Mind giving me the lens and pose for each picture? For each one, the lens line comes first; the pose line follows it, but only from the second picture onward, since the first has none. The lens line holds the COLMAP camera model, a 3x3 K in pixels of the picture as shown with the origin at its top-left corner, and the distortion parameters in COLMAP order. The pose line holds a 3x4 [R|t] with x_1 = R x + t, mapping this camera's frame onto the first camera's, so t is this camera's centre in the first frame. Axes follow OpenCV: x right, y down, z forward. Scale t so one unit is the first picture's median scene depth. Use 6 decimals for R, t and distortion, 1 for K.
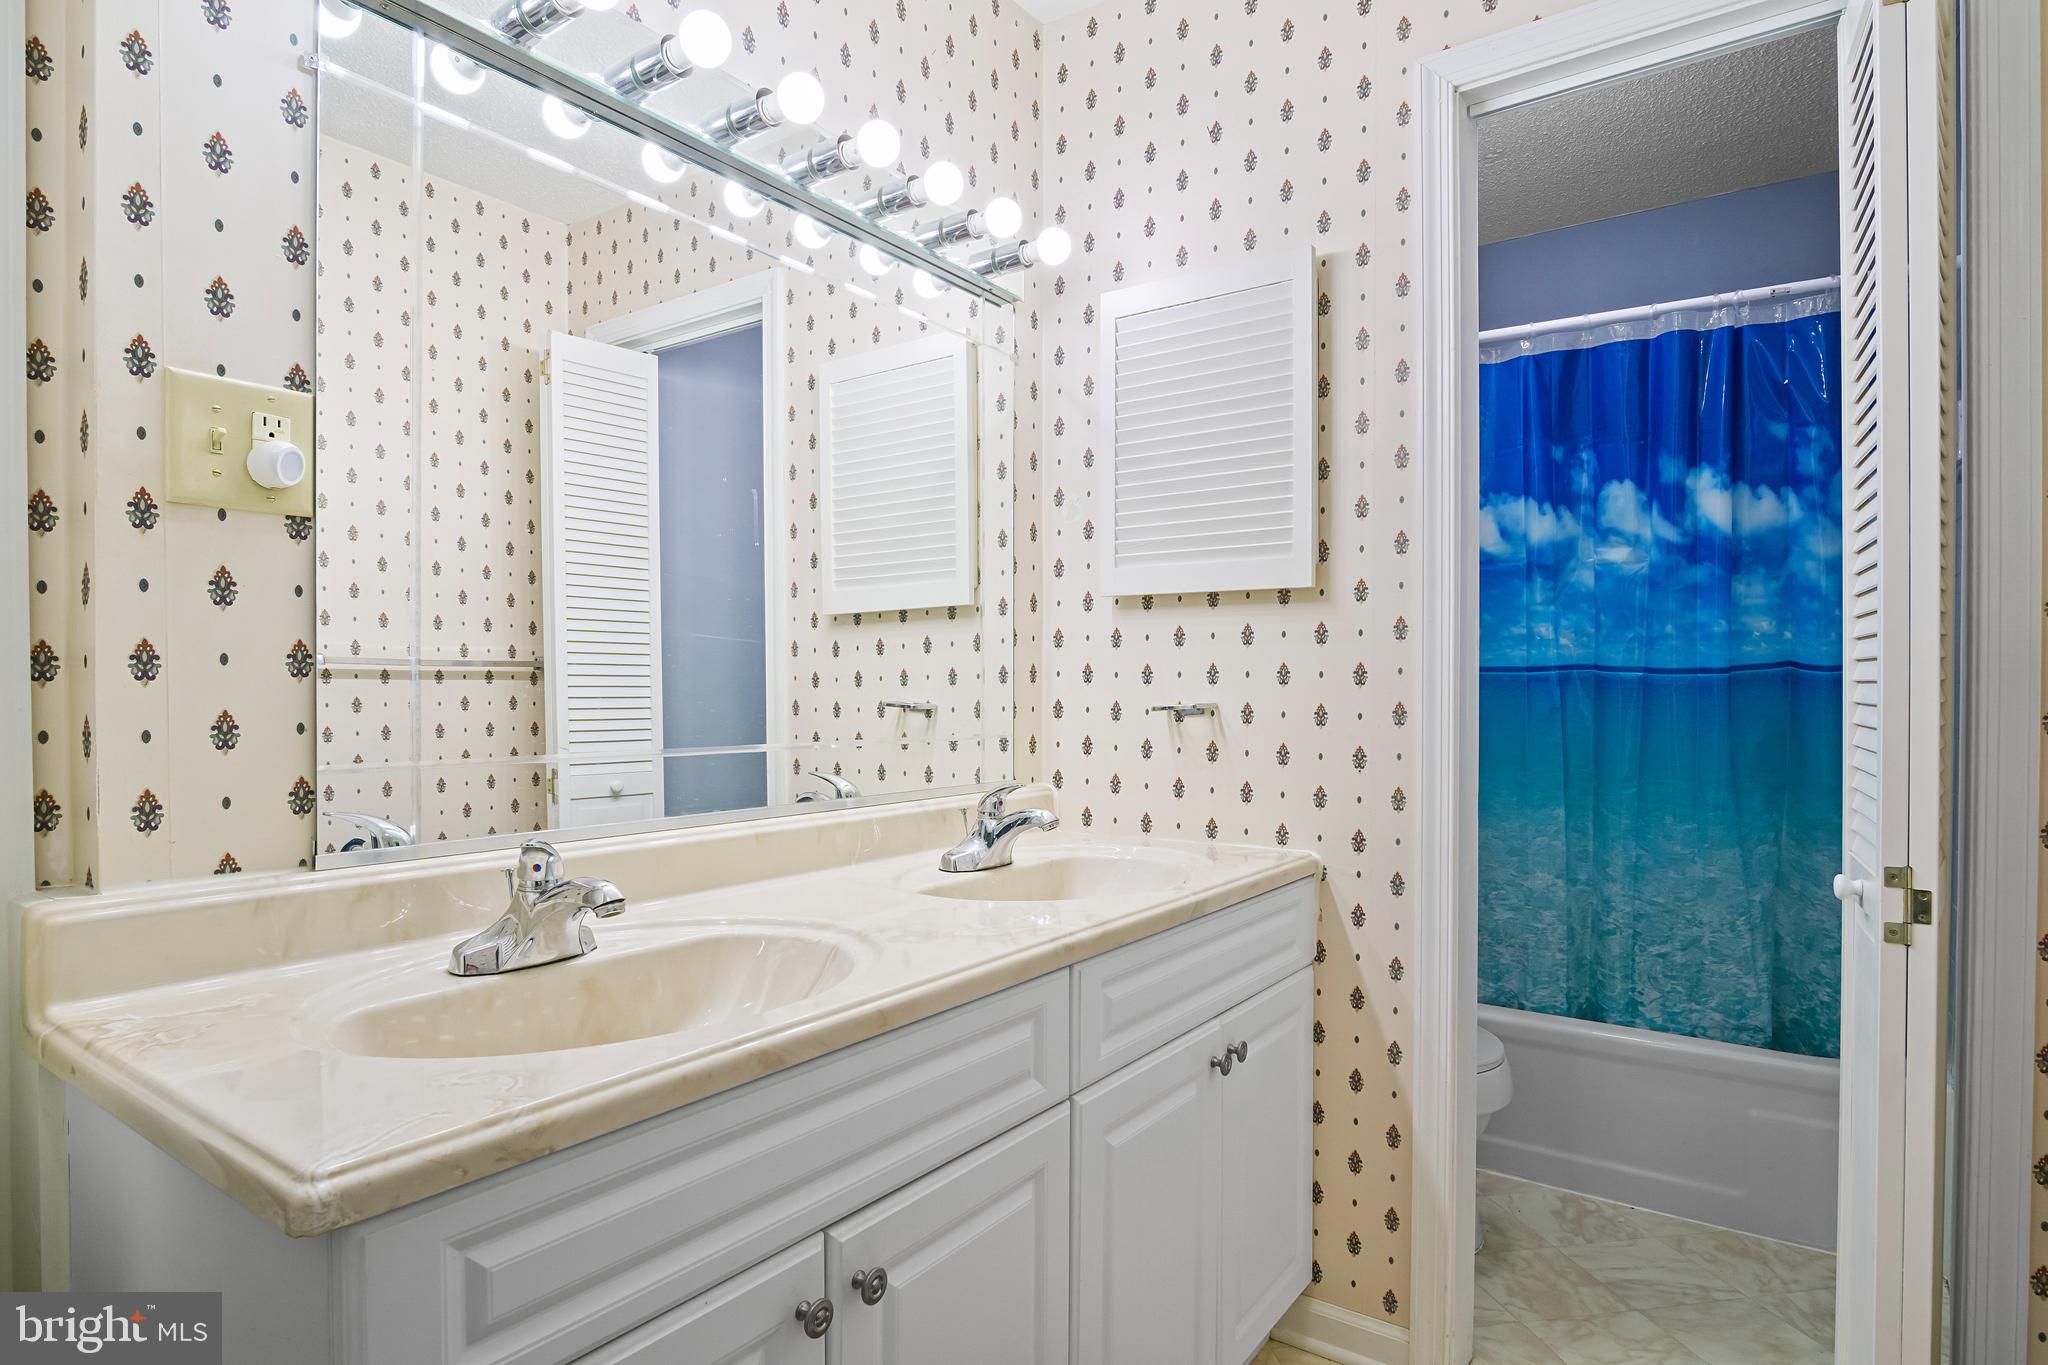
lens RADIAL K [[1116.1, 0, 1024.0], [0, 1116.1, 682.5], [0, 0, 1]] dist [-0.024859, 0.001425]
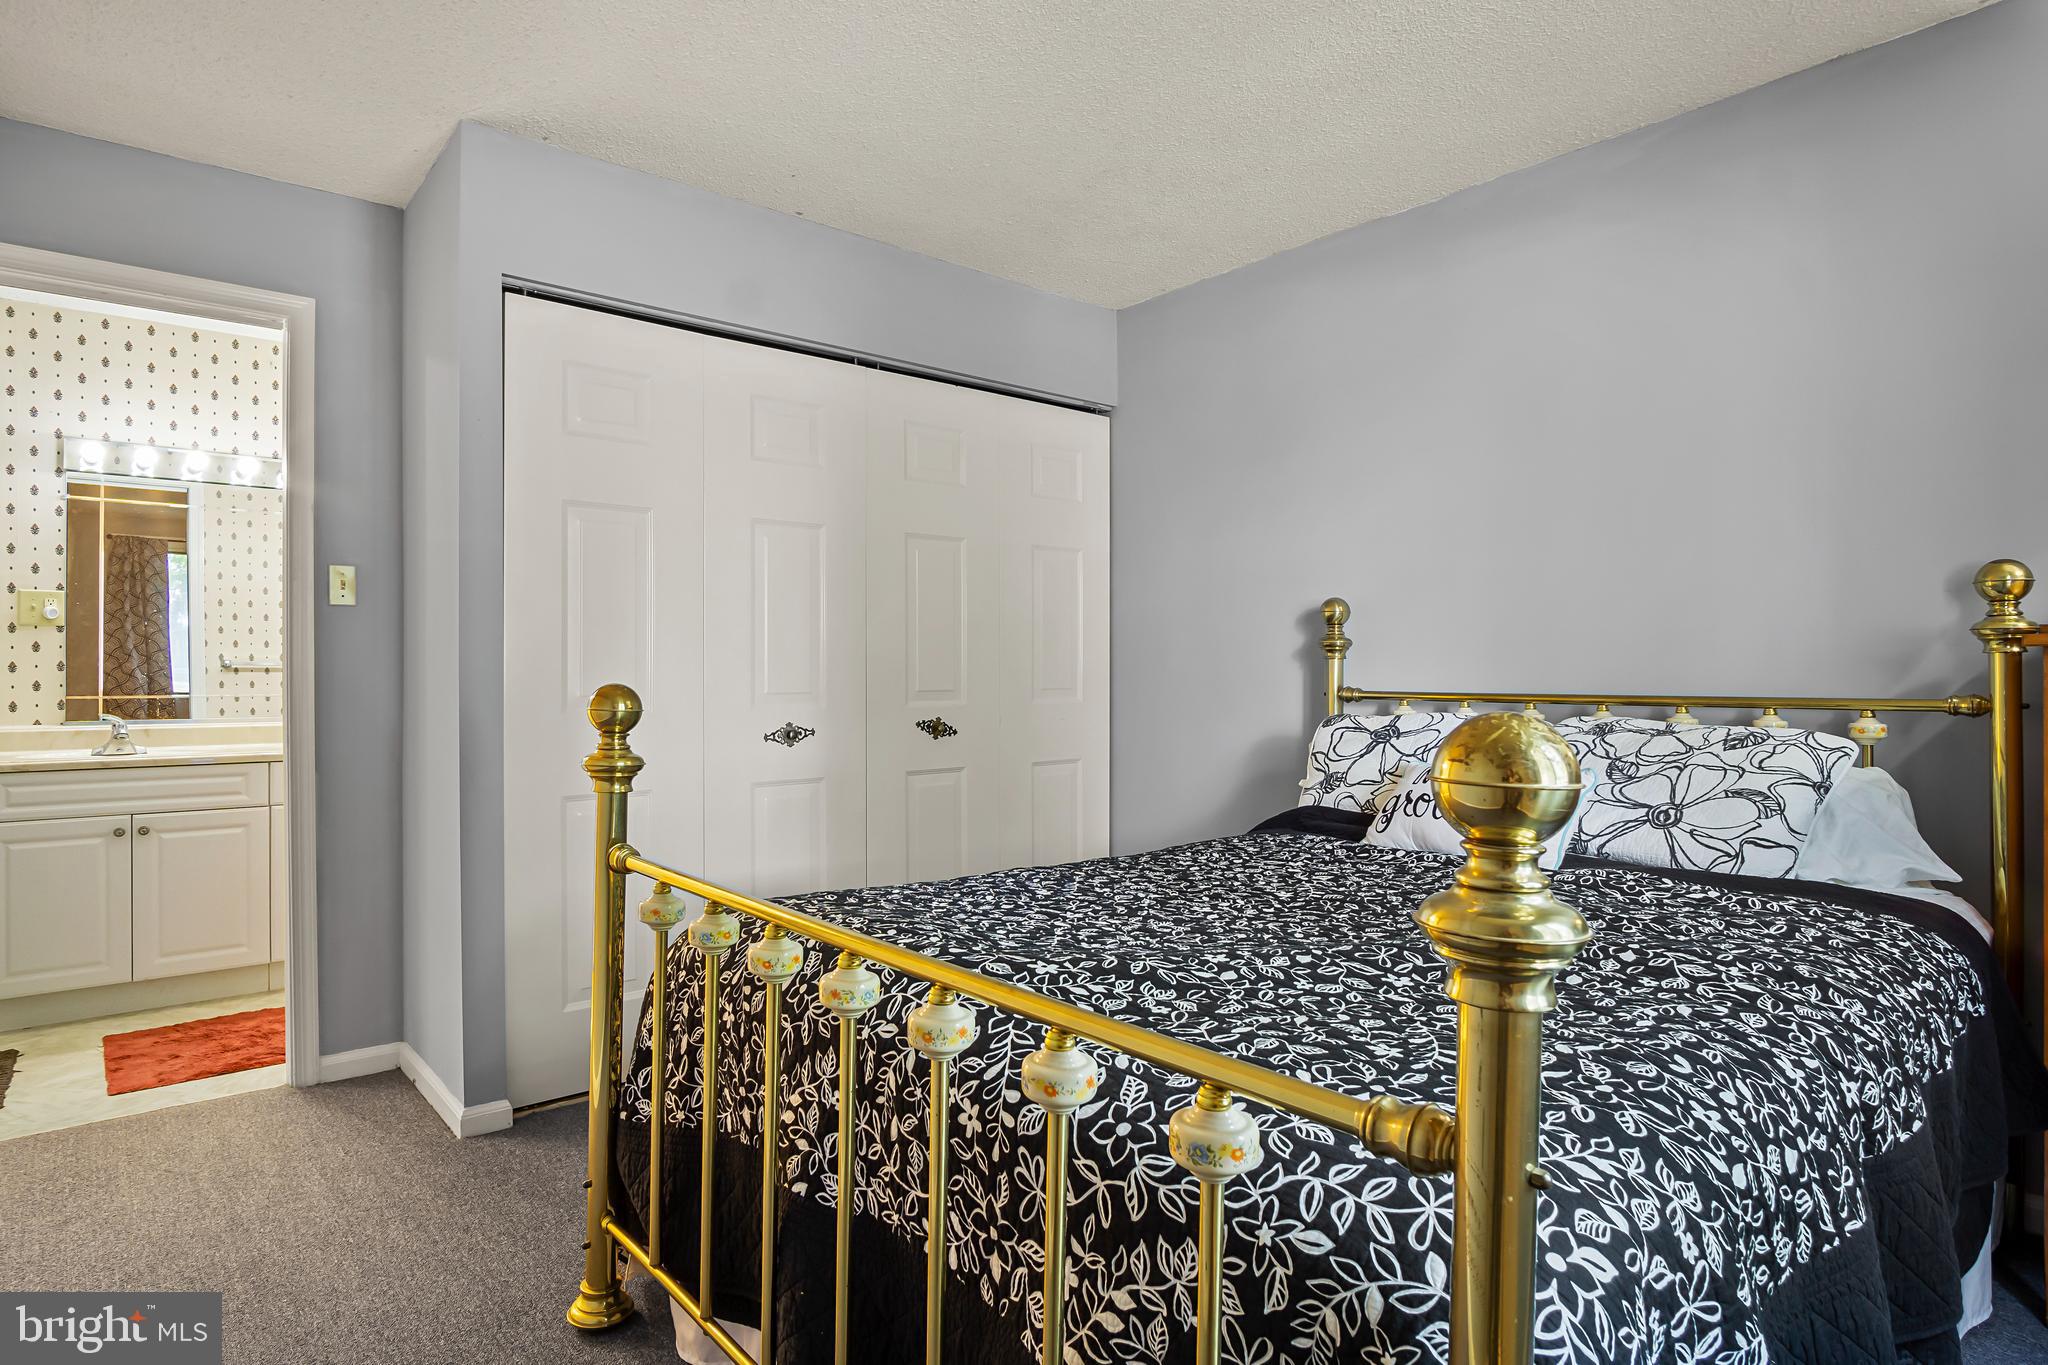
lens RADIAL K [[1116.1, 0, 1024.0], [0, 1116.1, 682.5], [0, 0, 1]] dist [-0.024859, 0.001425]
pose [[0.967328, -0.001319, -0.253524, 3.410521], [0.003281, 0.999968, 0.007315, 0.015489], [0.253506, -0.007908, 0.967301, -1.709603]]
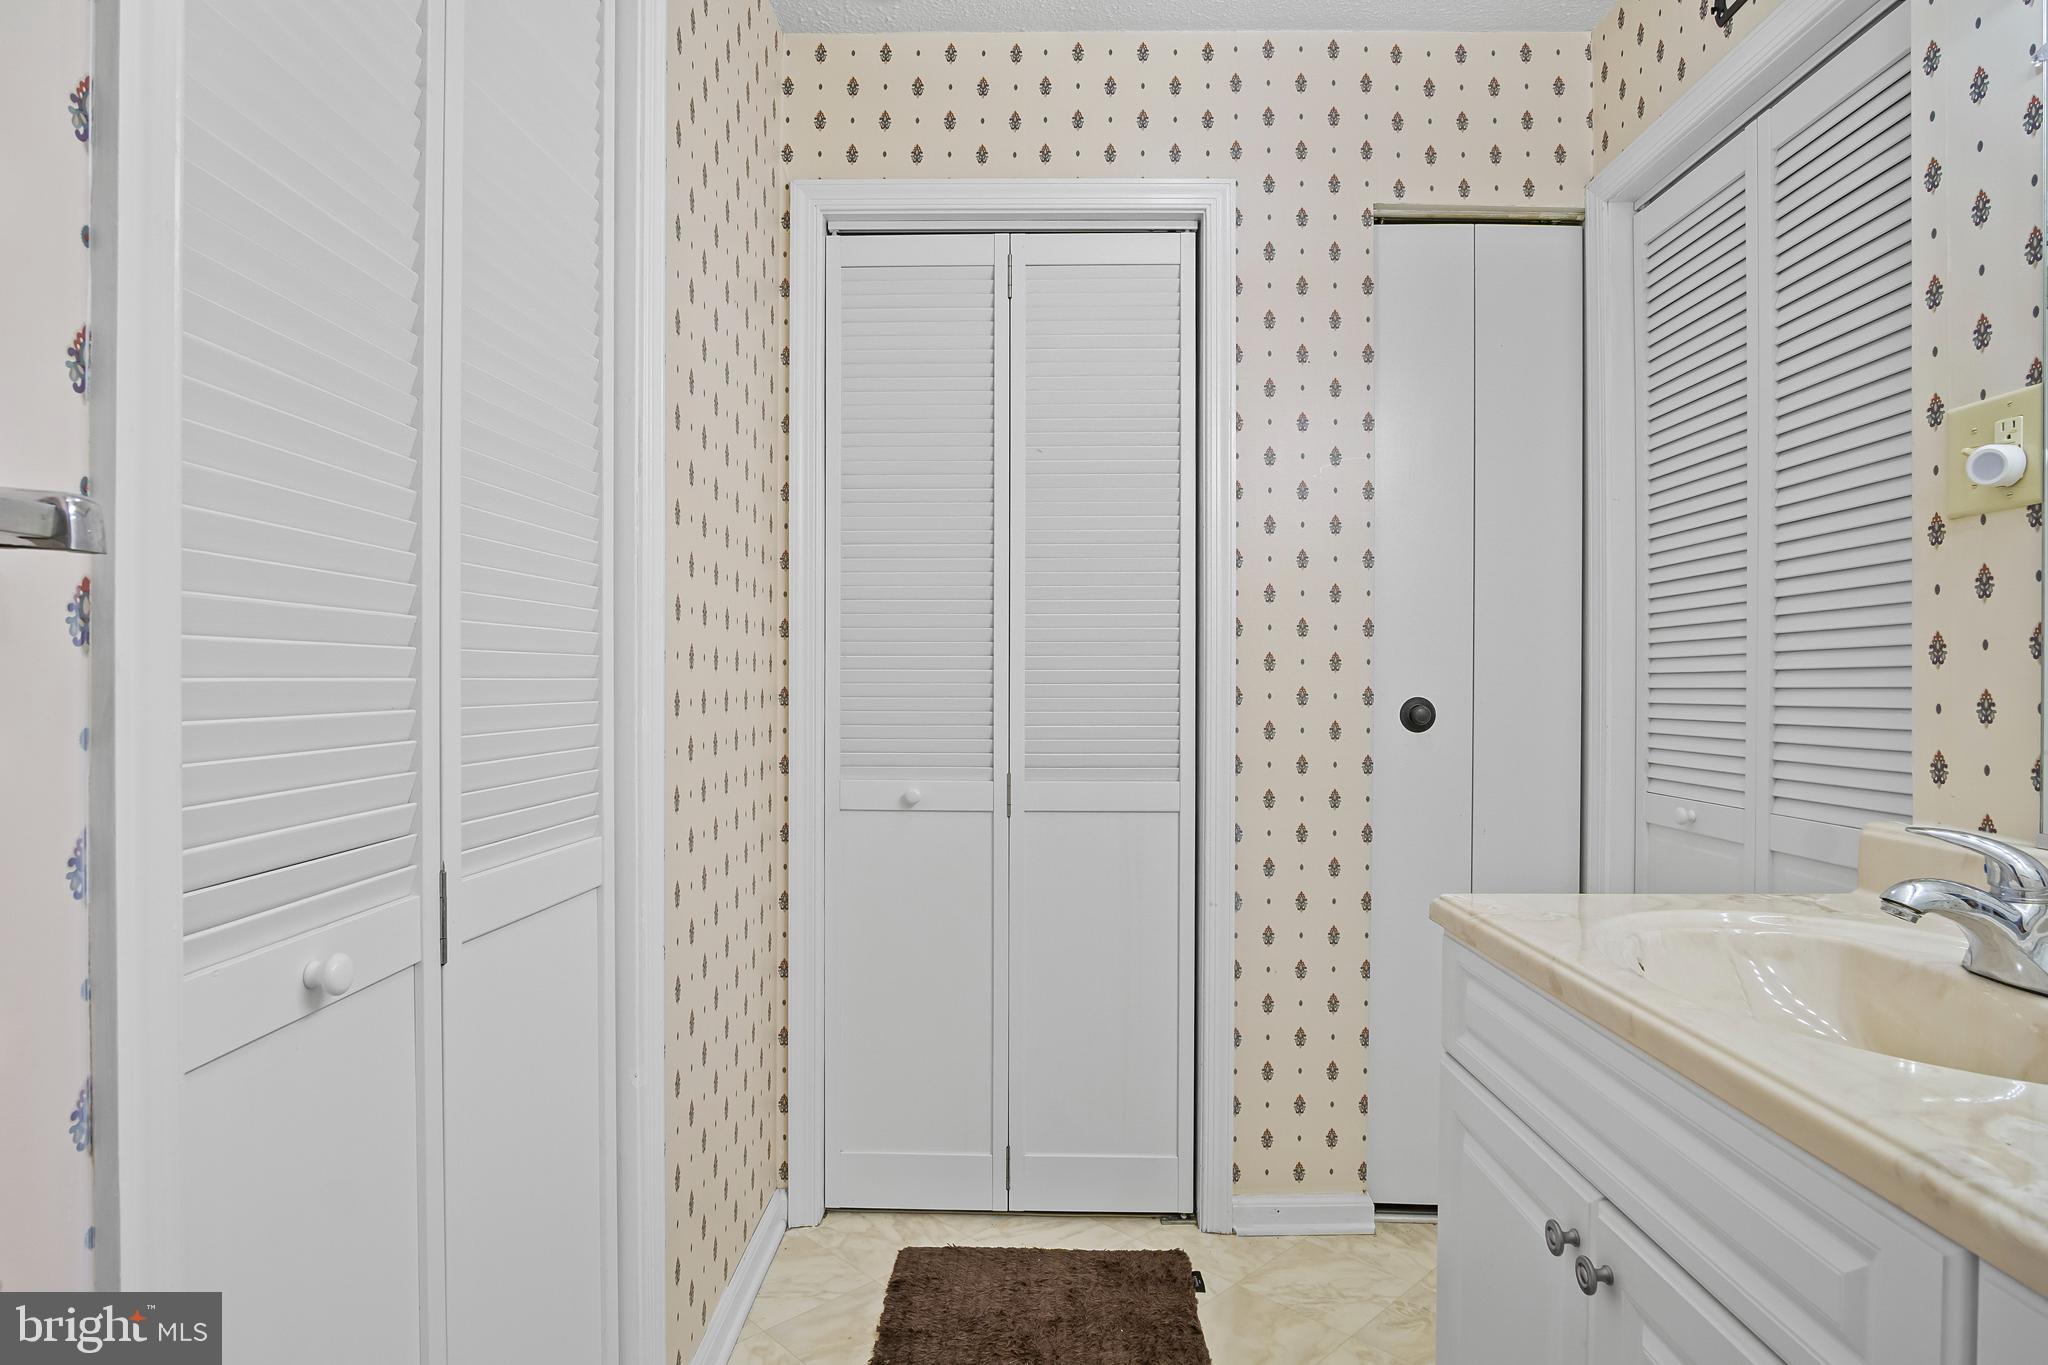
lens RADIAL K [[1116.1, 0, 1024.0], [0, 1116.1, 682.5], [0, 0, 1]] dist [-0.024859, 0.001425]
pose [[-0.827010, -0.004454, -0.562170, 0.744516], [-0.002419, 0.999988, -0.004365, 0.025597], [0.562183, -0.002250, -0.827010, 1.382599]]
